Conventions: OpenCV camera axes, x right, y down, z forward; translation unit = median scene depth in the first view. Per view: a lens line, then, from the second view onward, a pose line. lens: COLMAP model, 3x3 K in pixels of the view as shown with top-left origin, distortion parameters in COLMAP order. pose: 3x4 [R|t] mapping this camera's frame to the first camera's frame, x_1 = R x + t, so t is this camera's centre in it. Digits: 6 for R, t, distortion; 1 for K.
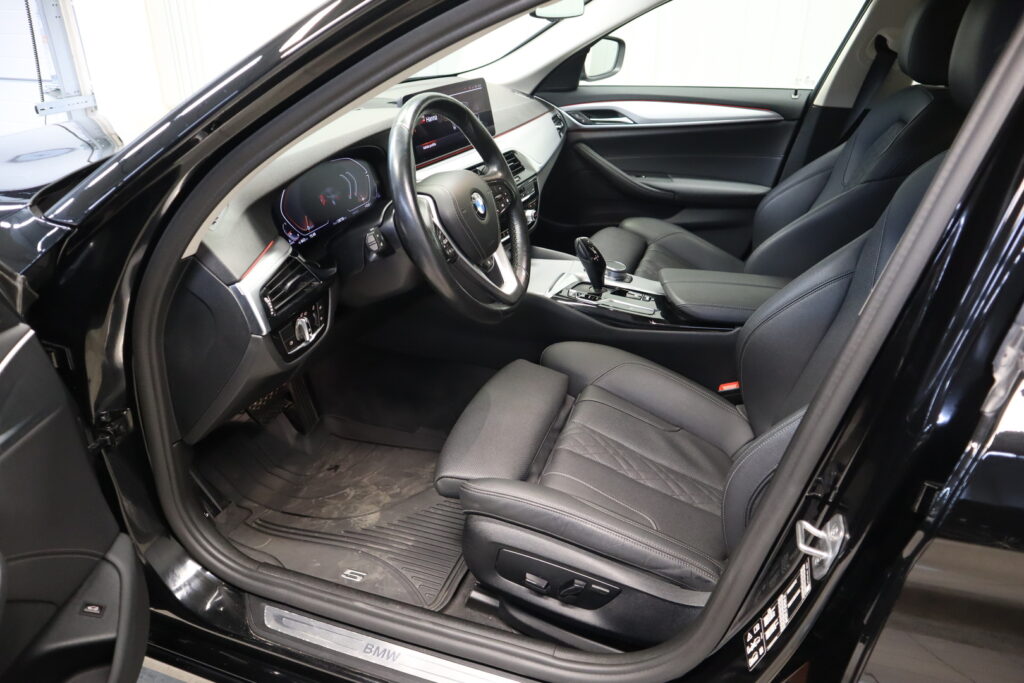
lens RADIAL K [[707.5, 0, 512.0], [0, 707.5, 341.5], [0, 0, 1]] dist [-0.117449, 0.062998]
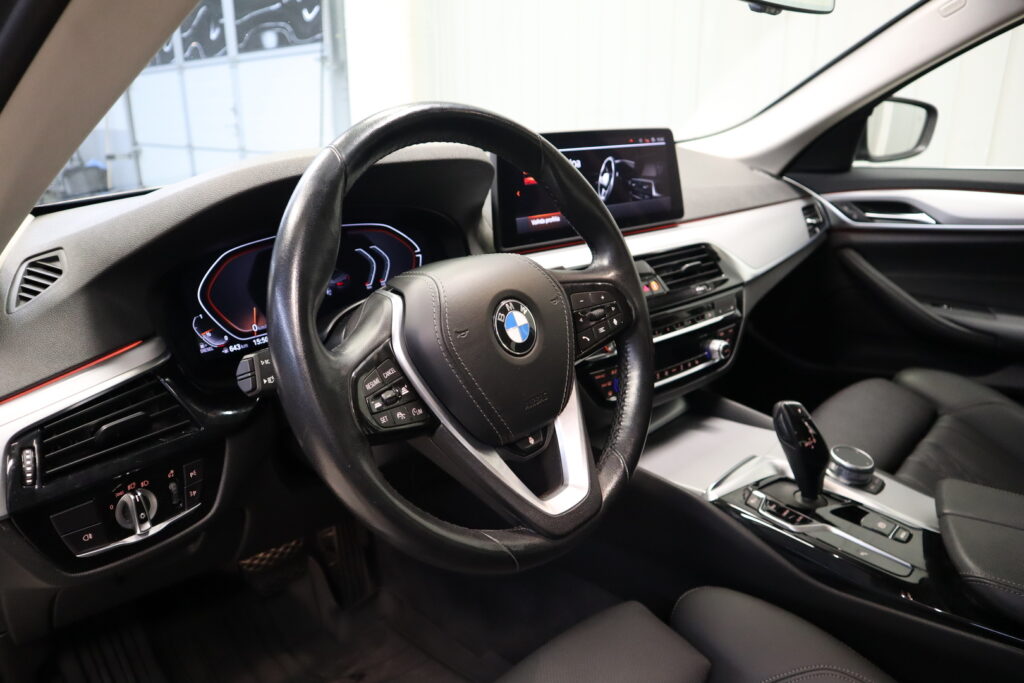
lens RADIAL K [[707.5, 0, 512.0], [0, 707.5, 341.5], [0, 0, 1]] dist [-0.117449, 0.062998]
pose [[0.910266, 0.122885, -0.395368, 0.101617], [-0.177958, 0.978352, -0.105633, -0.089353], [0.373828, 0.166513, 0.912429, 0.379165]]
